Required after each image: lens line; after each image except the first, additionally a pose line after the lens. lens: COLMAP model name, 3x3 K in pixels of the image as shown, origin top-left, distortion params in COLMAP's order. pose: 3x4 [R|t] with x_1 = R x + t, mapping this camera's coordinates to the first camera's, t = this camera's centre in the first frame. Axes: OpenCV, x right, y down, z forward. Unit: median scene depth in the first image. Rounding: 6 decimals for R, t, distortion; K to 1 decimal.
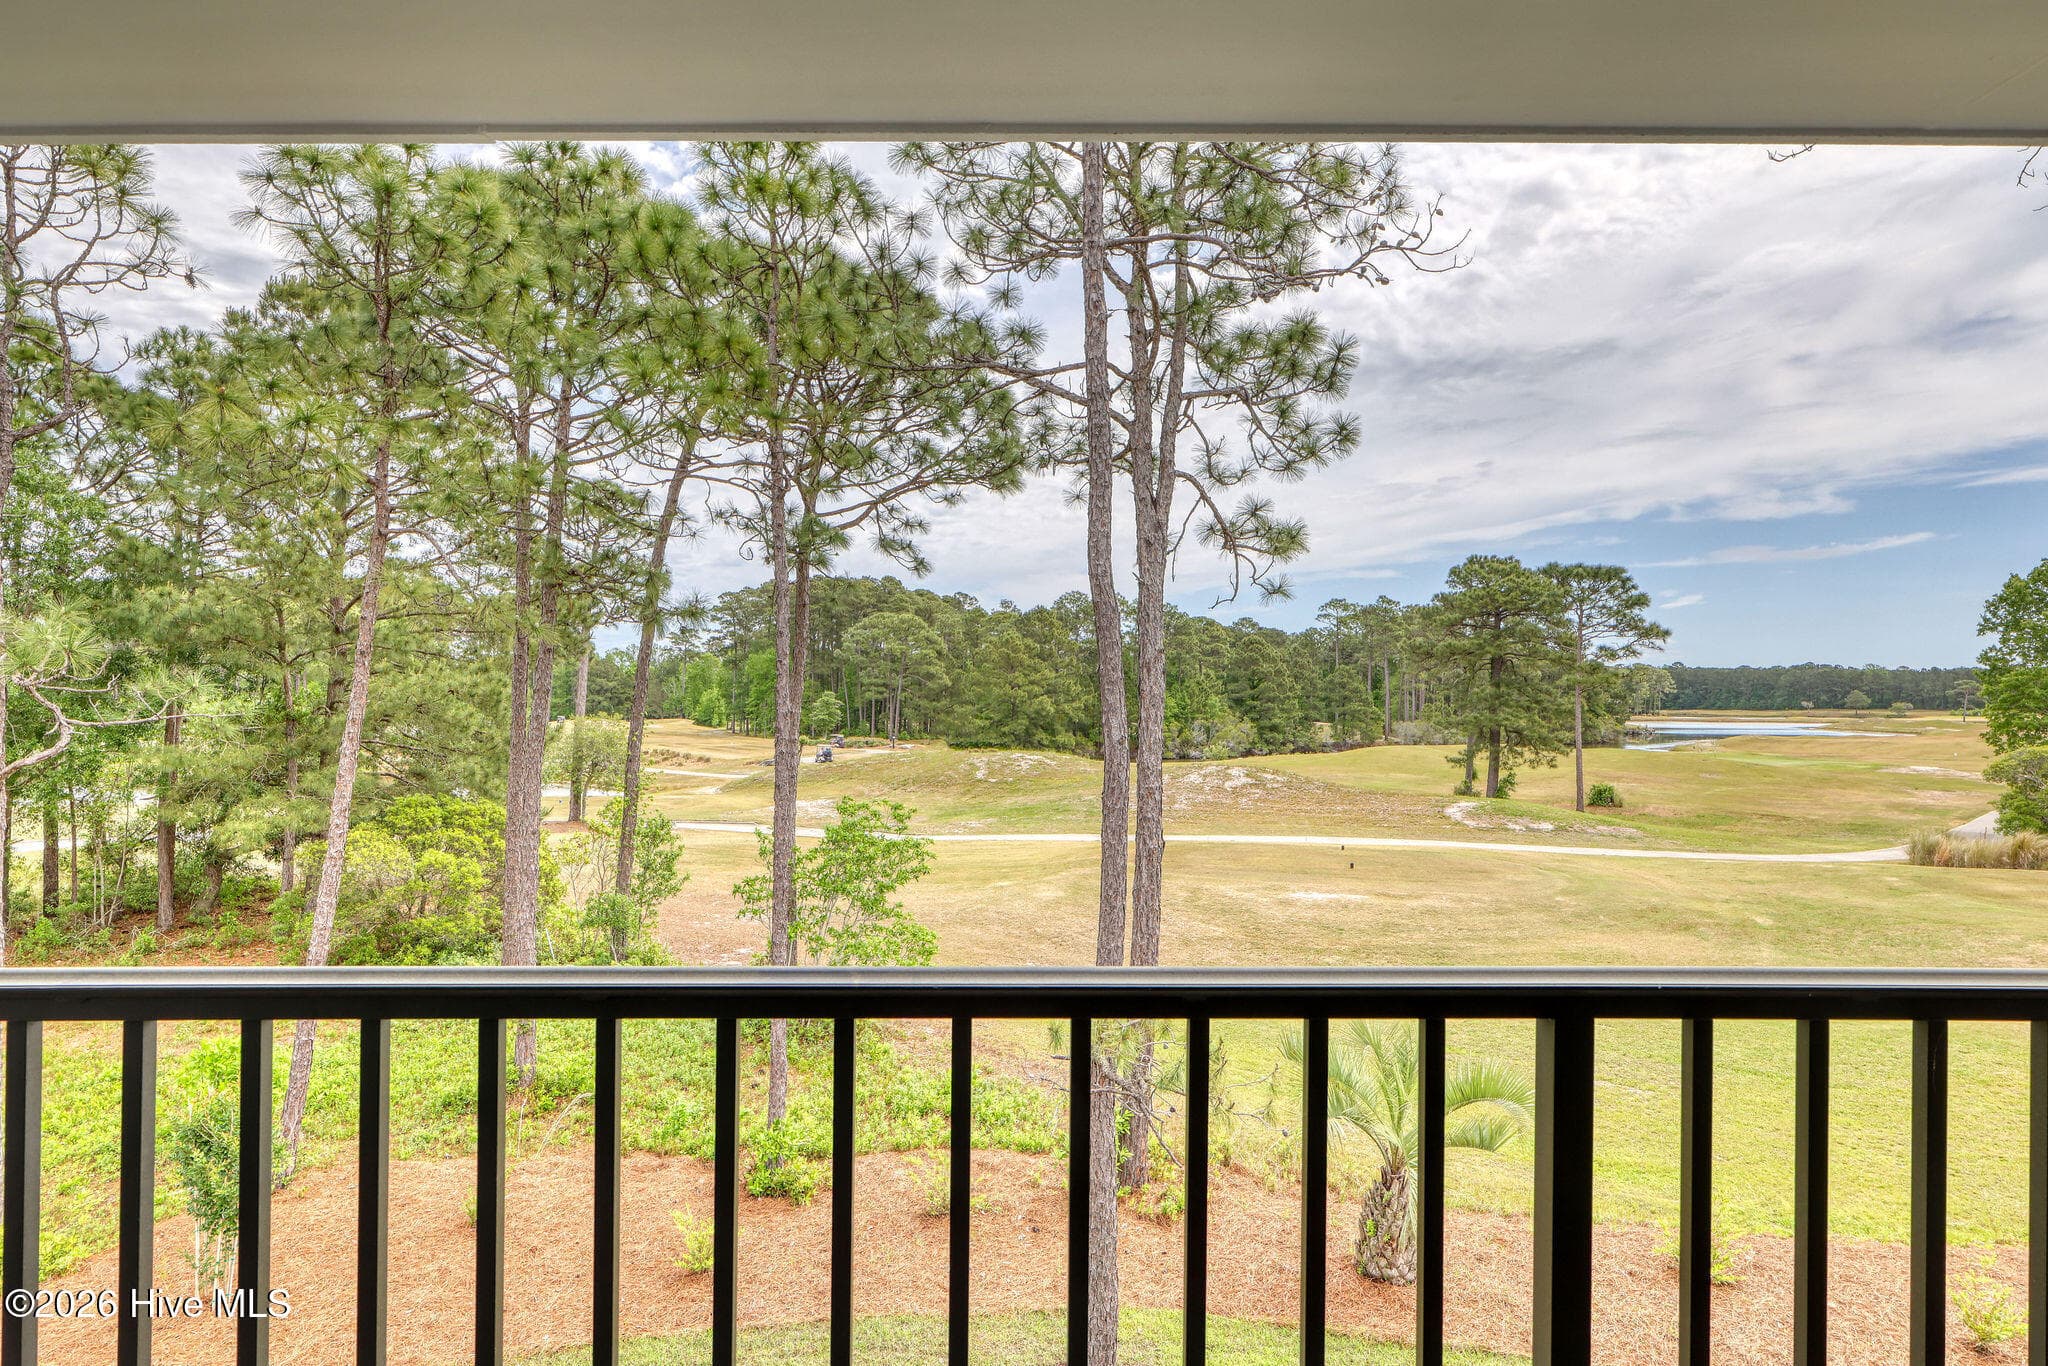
lens RADIAL K [[1146.5, 0, 1003.6], [0, 1146.5, 702.1], [0, 0, 1]] dist [0.007849, -0.005747]
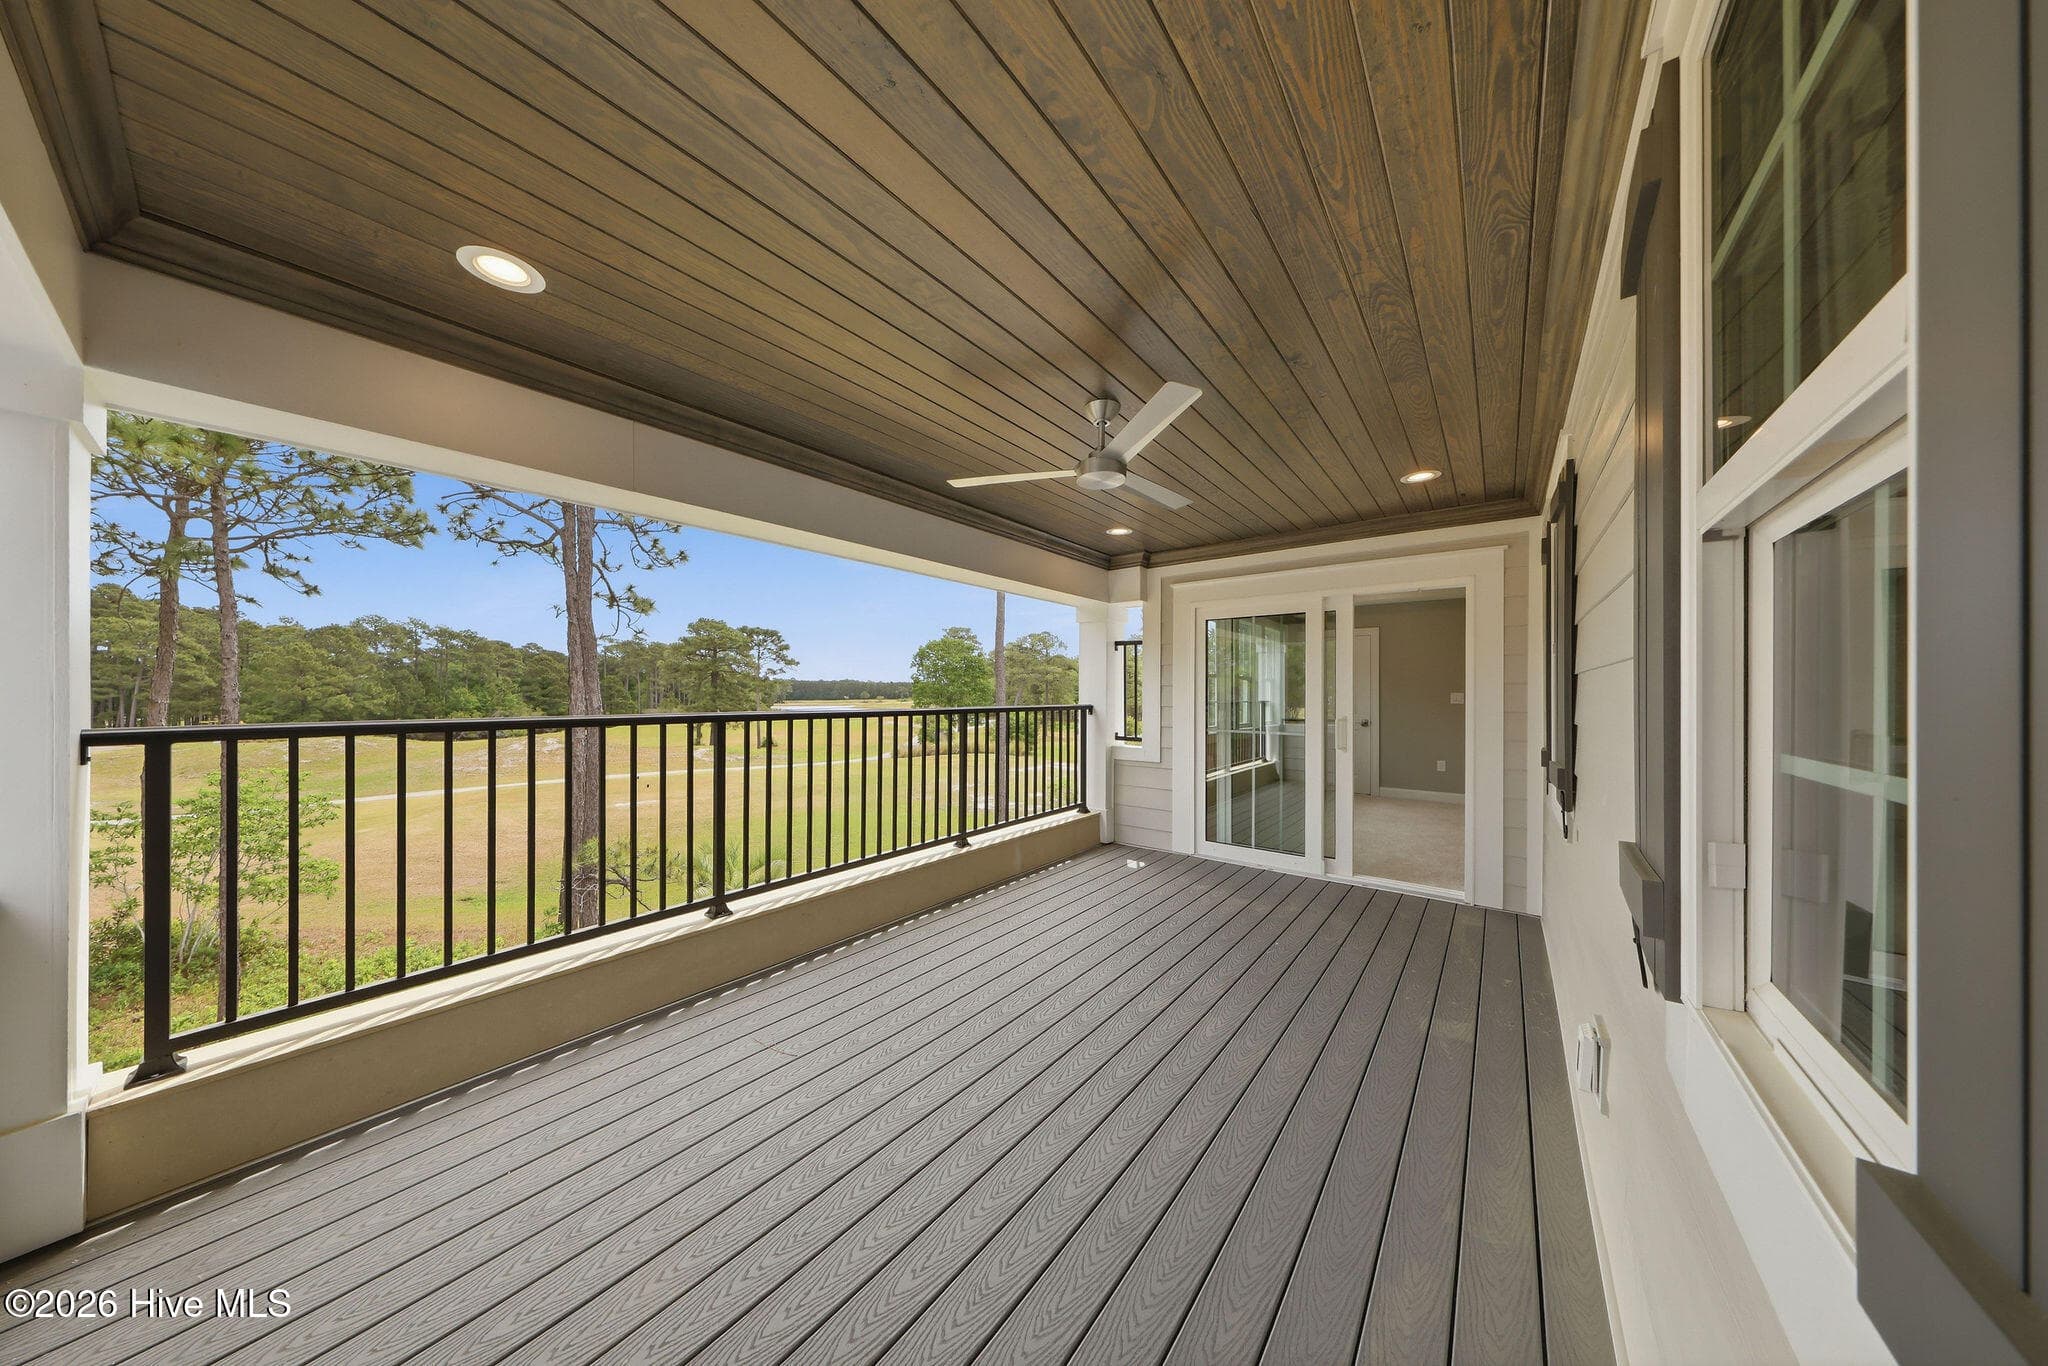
lens RADIAL K [[602.9, 0, 1024.0], [0, 602.9, 698.8], [0, 0, 1]] dist [0.002507, 0.000238]
pose [[0.622841, -0.009782, 0.782287, -0.035997], [0.008222, 0.999948, 0.005957, 0.002676], [-0.782305, 0.002722, 0.622890, -0.025592]]
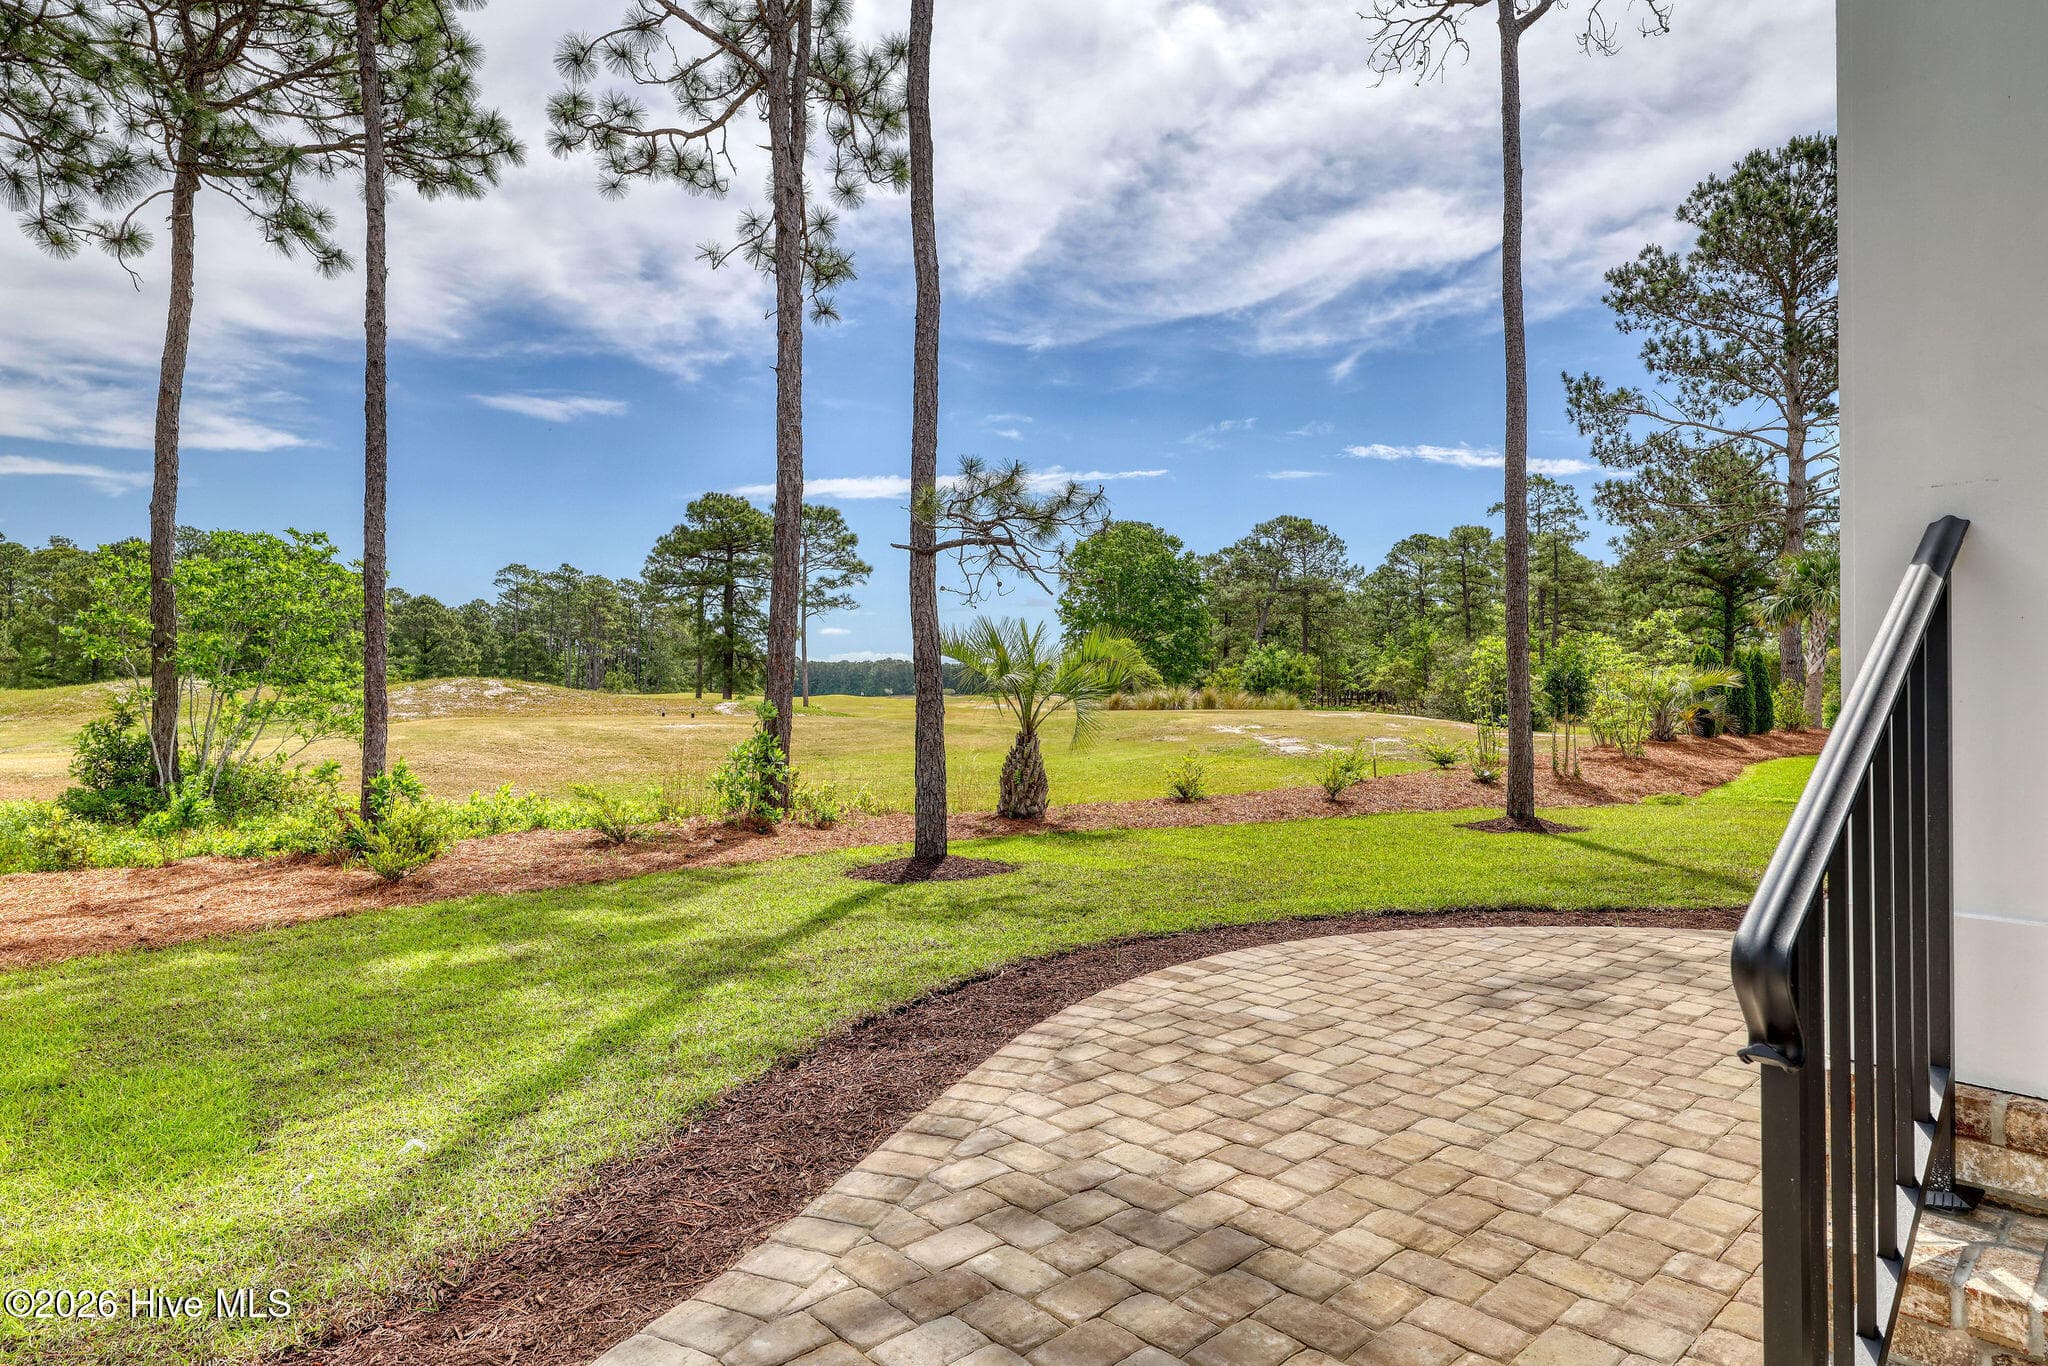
lens RADIAL K [[1118.3, 0, 1033.5], [0, 1118.3, 685.4], [0, 0, 1]] dist [0.007901, -0.002012]
pose [[0.733929, -0.001368, 0.679225, -0.084846], [0.010686, 0.999897, -0.009533, 0.068286], [-0.679142, 0.014255, 0.733868, 0.023594]]
